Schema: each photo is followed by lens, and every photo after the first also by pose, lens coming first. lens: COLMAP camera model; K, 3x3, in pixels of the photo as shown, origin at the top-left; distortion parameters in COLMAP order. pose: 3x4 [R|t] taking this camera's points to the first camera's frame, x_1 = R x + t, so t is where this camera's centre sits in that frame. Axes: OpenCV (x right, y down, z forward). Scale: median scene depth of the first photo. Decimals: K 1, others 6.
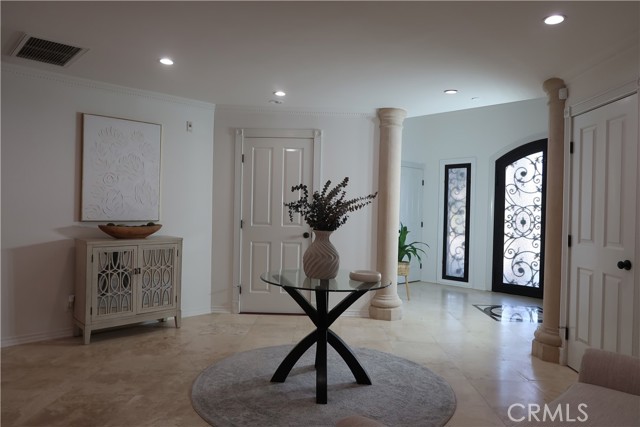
lens RADIAL K [[438.8, 0, 318.7], [0, 438.8, 213.5], [0, 0, 1]] dist [-0.030373, 0.004584]
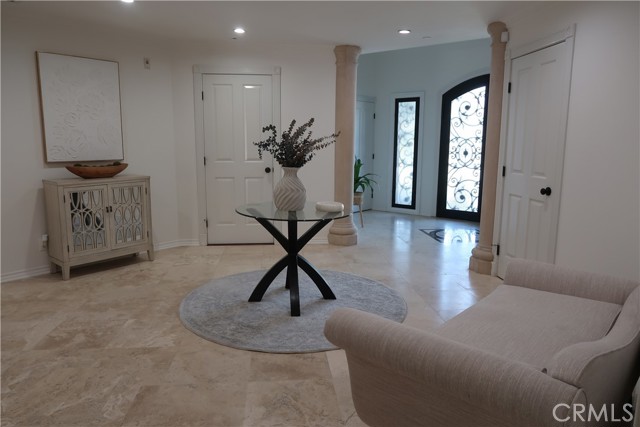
lens RADIAL K [[438.8, 0, 317.4], [0, 438.8, 212.5], [0, 0, 1]] dist [-0.030373, 0.004584]
pose [[0.993247, -0.033342, 0.111129, -0.043576], [0.015867, 0.987856, 0.154563, -0.015313], [-0.114932, -0.151756, 0.981713, -0.090723]]
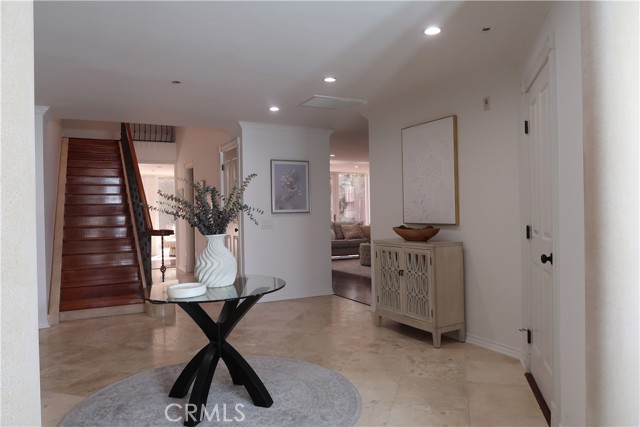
lens RADIAL K [[438.8, 0, 320.6], [0, 438.8, 212.5], [0, 0, 1]] dist [-0.030373, 0.004584]
pose [[-0.267765, -0.012800, -0.963399, 0.721530], [0.002510, 0.999899, -0.013982, 0.005874], [0.963481, -0.006162, -0.267706, 1.261491]]
